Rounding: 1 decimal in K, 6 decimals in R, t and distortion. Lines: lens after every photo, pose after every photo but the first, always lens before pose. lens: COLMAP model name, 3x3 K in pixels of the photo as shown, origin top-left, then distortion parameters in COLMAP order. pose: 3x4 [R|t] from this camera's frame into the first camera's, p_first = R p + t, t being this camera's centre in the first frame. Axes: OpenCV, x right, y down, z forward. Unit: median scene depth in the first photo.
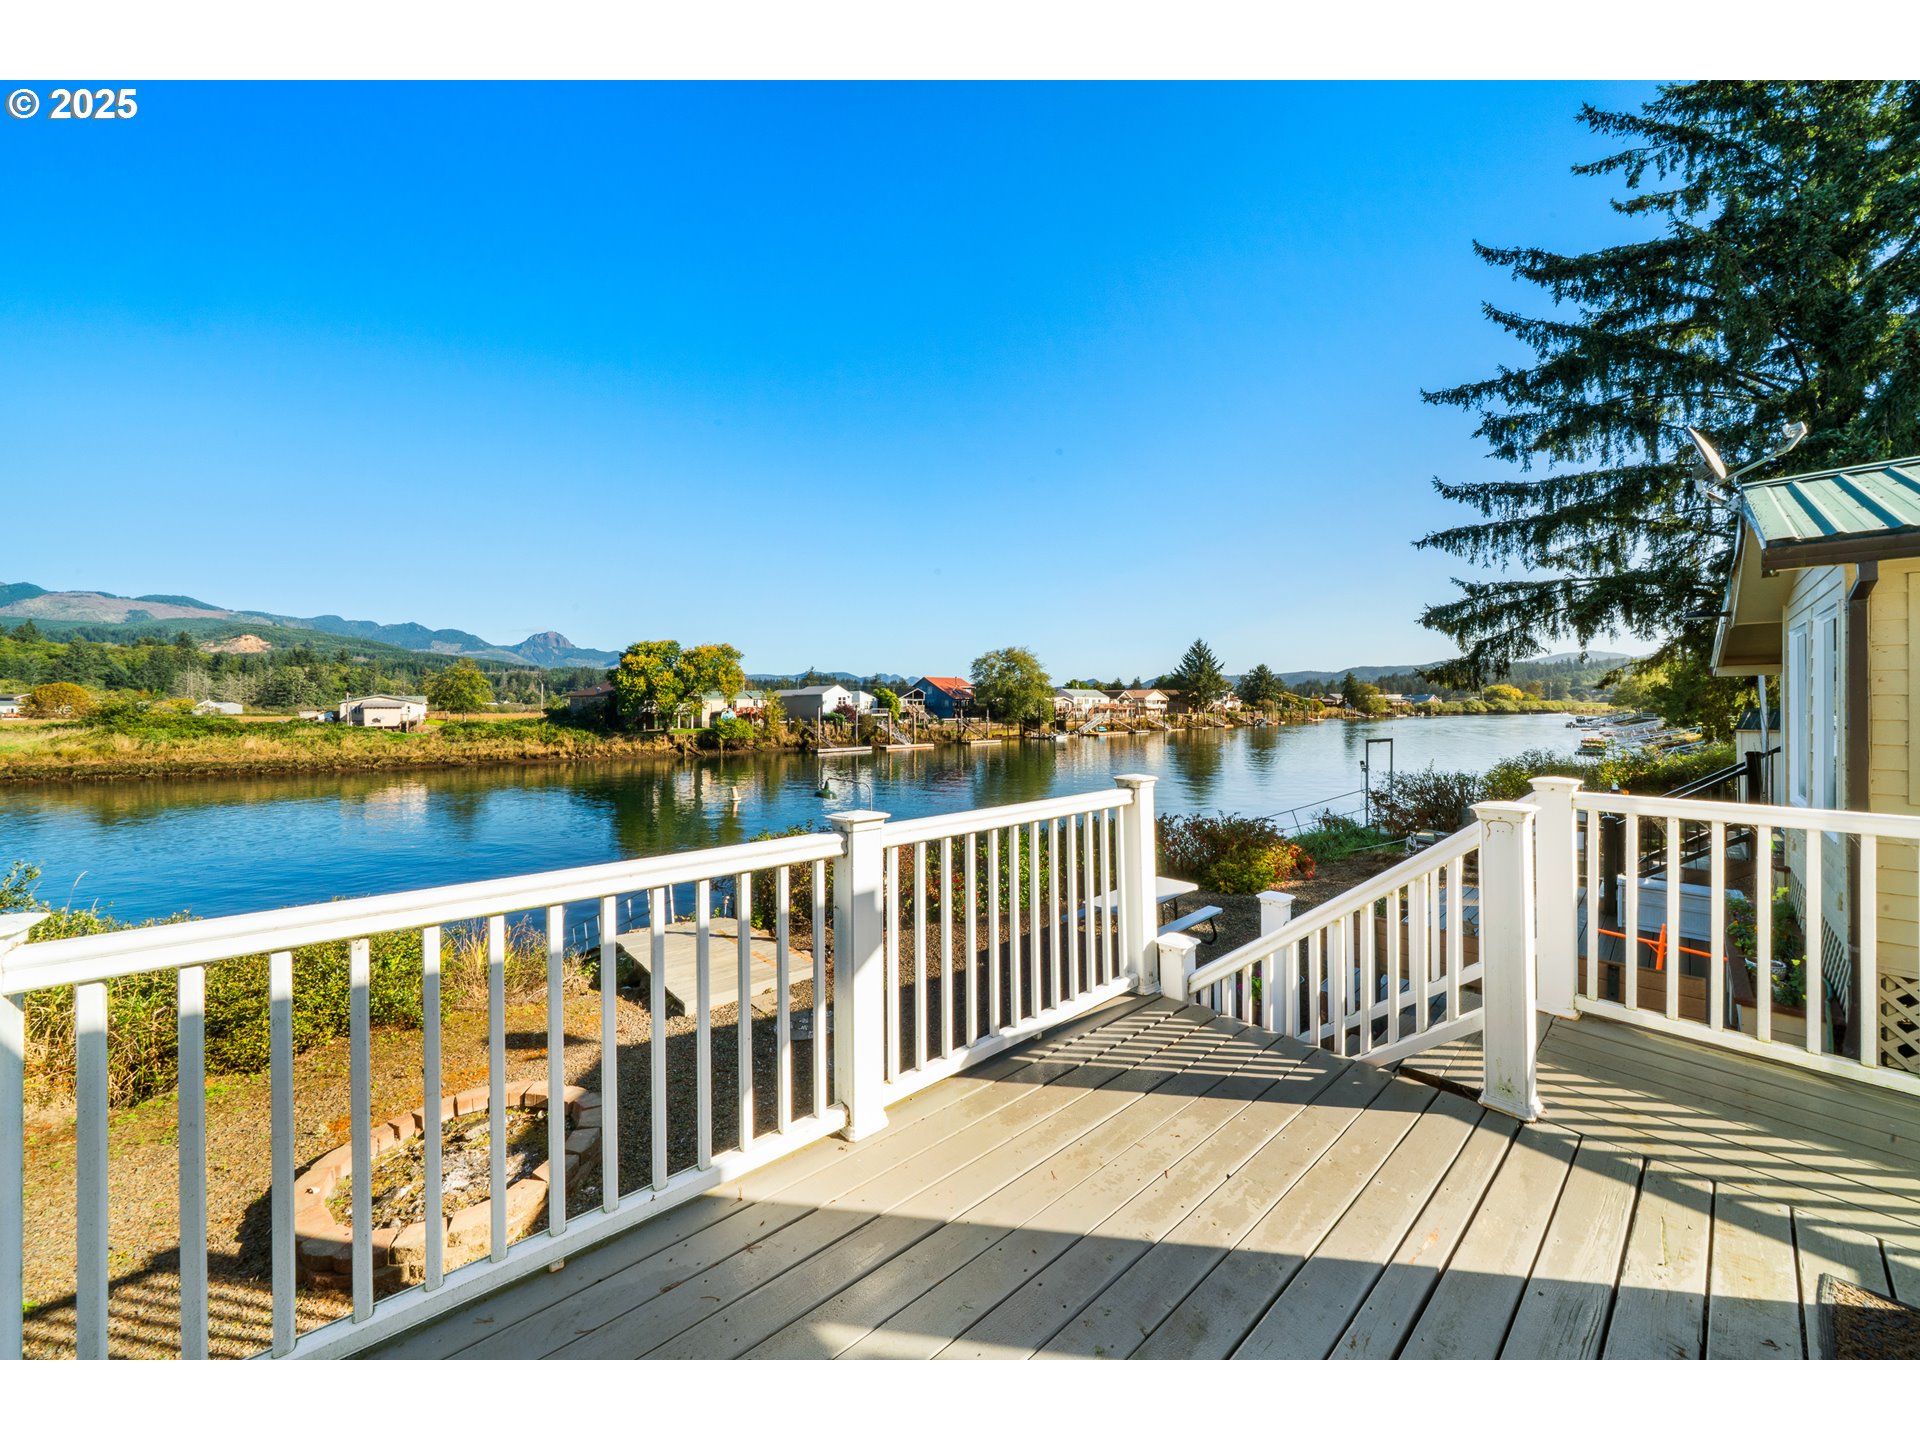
lens RADIAL K [[673.1, 0, 978.9], [0, 673.1, 703.9], [0, 0, 1]] dist [-0.004876, -0.000314]
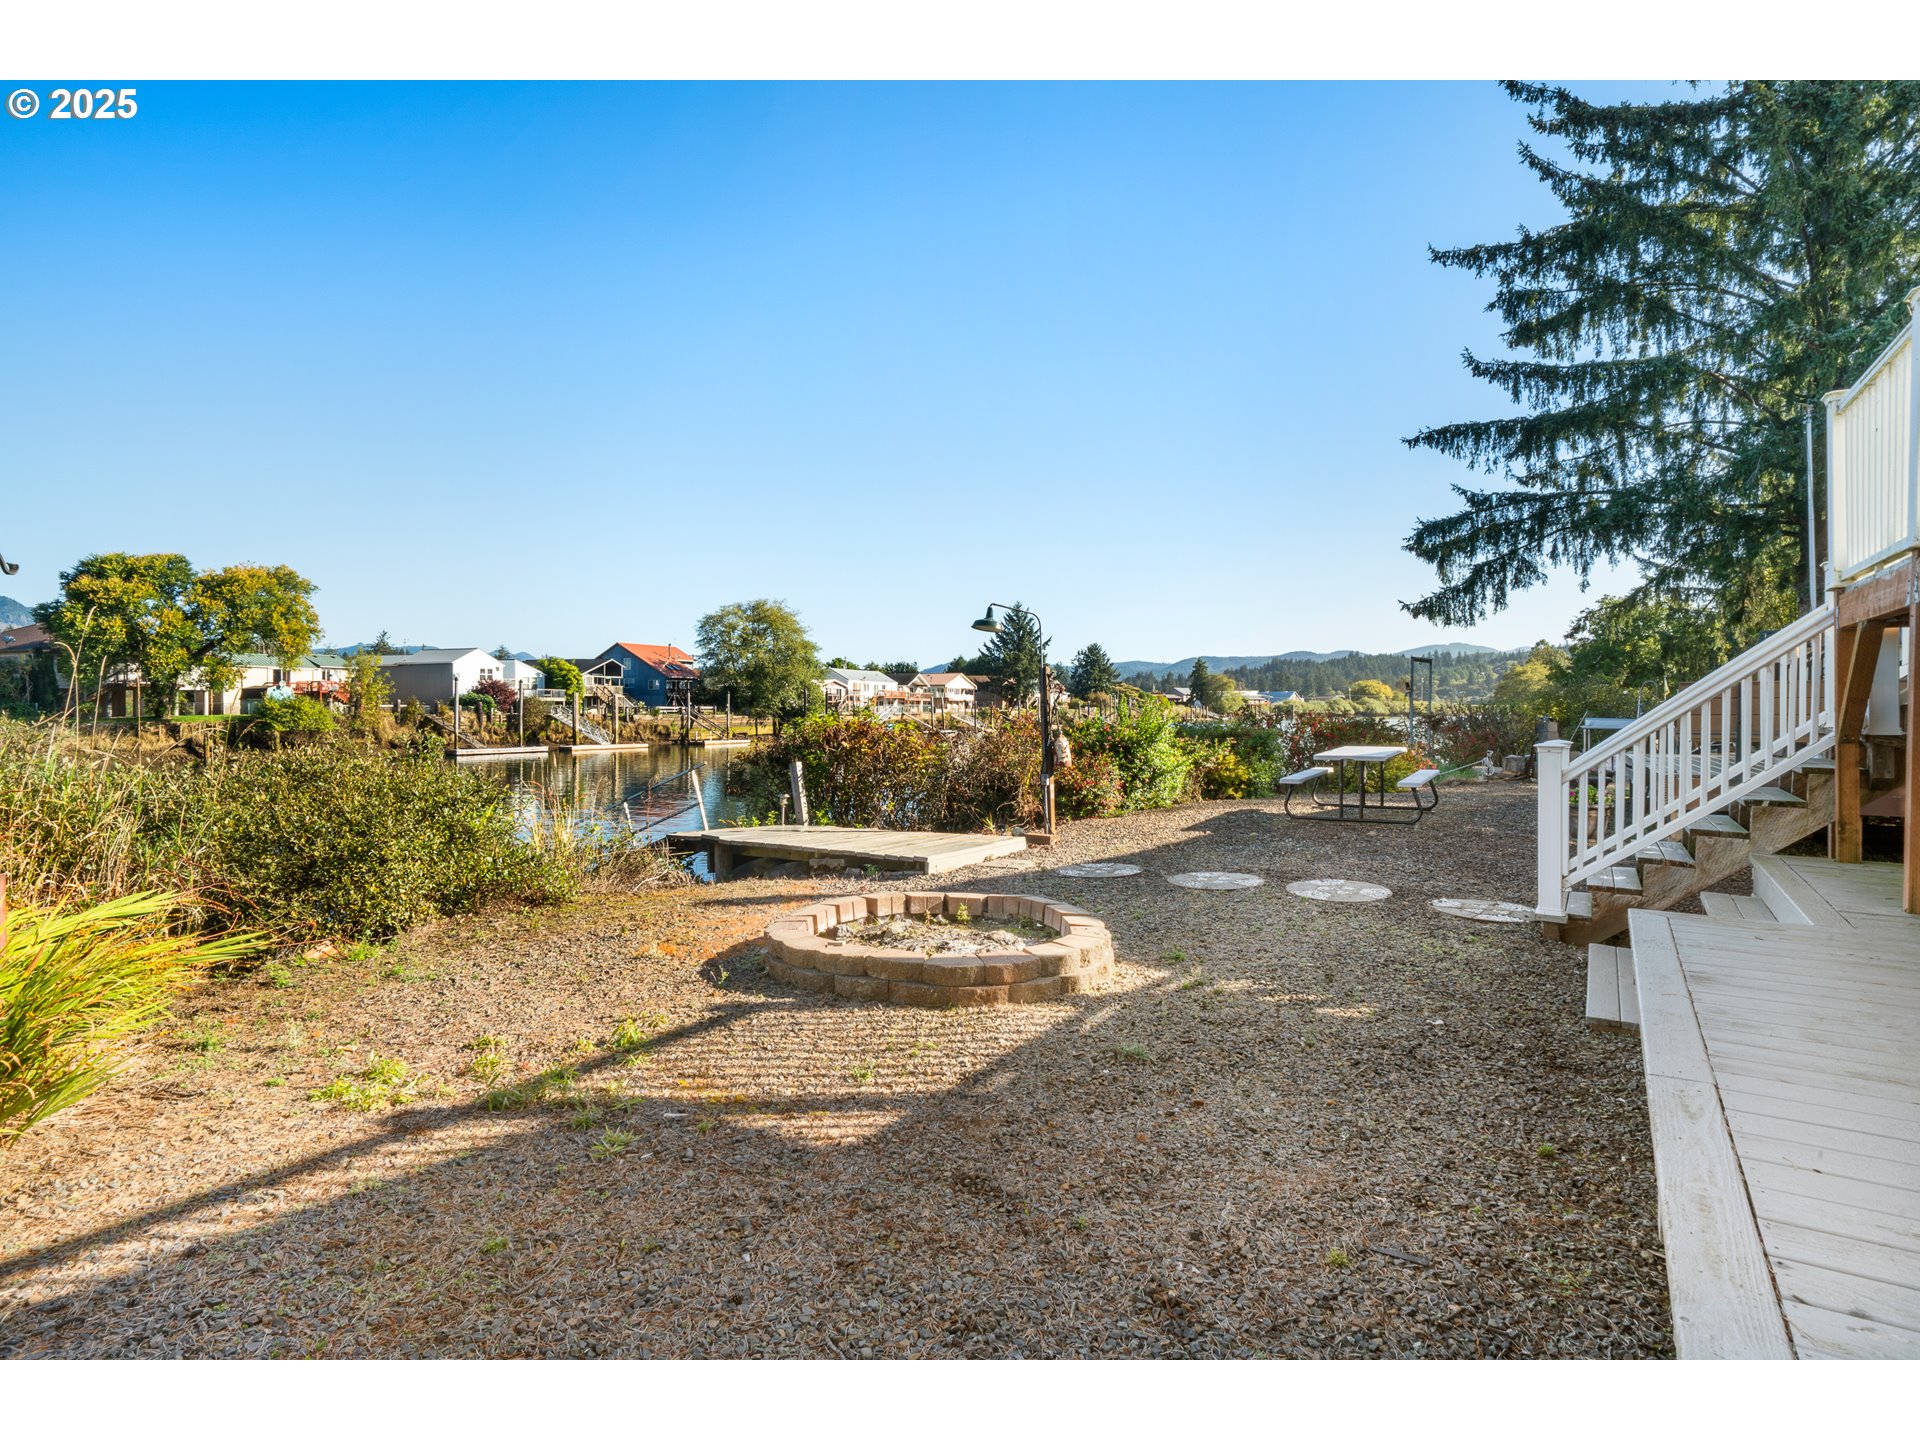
lens RADIAL K [[1016.6, 0, 979.2], [0, 1016.6, 717.5], [0, 0, 1]] dist [0.004327, -0.001137]
pose [[0.957011, 0.001061, 0.290051, -0.061875], [-0.005773, 0.999865, 0.015390, 0.024027], [-0.289995, -0.016403, 0.956888, -0.006244]]
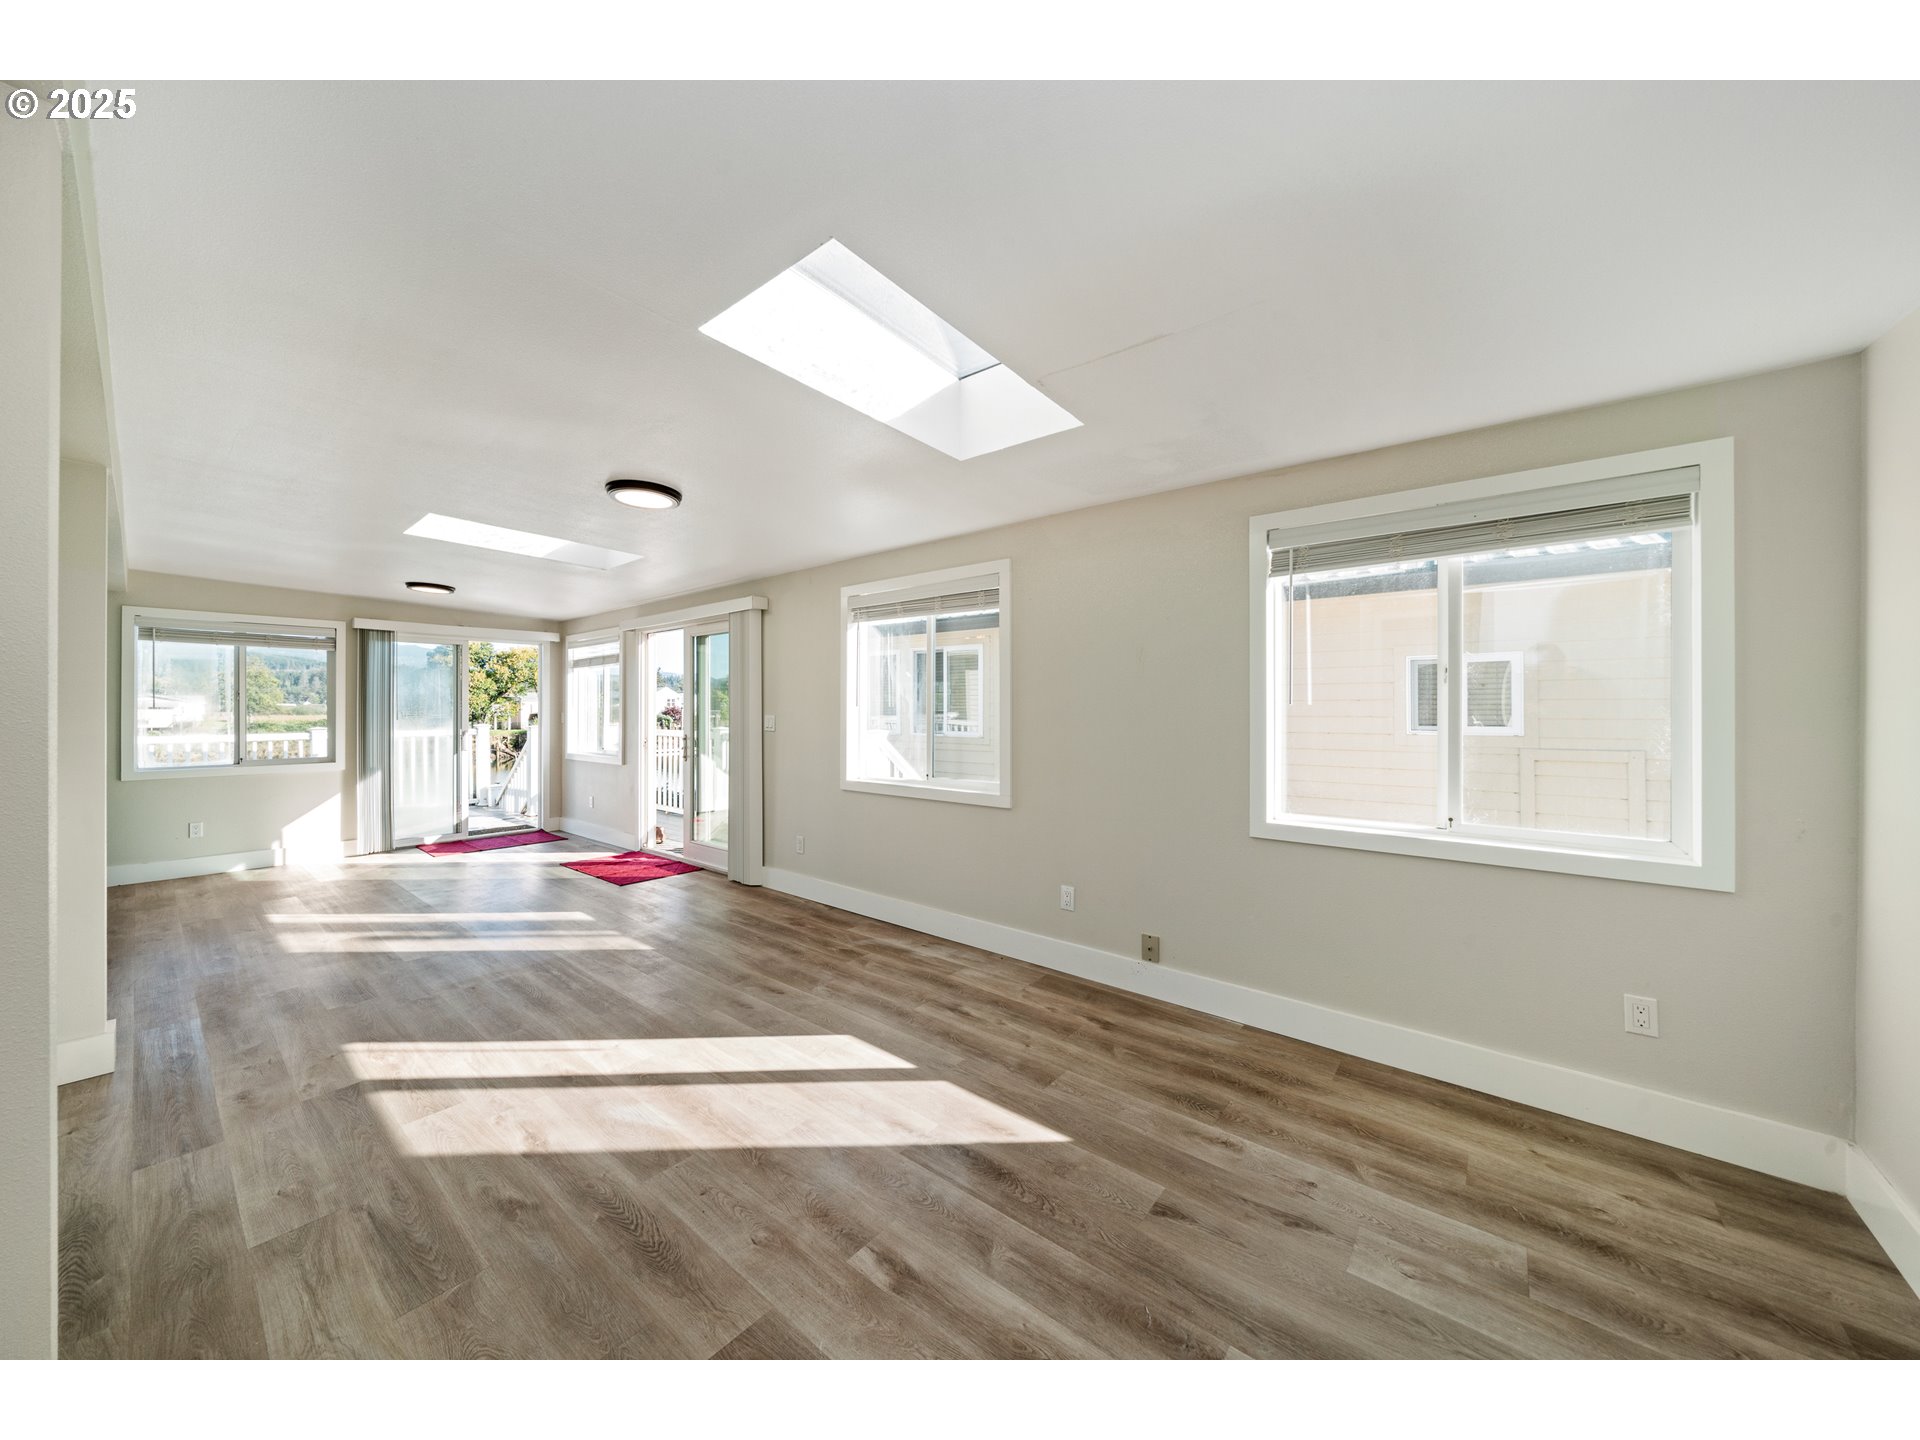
lens RADIAL K [[674.8, 0, 925.1], [0, 674.8, 707.9], [0, 0, 1]] dist [-0.003727, -0.000296]
pose [[0.991599, 0.003417, 0.129309, 0.056073], [-0.003544, 0.999993, 0.000746, 0.001475], [-0.129305, -0.001198, 0.991604, -0.062733]]
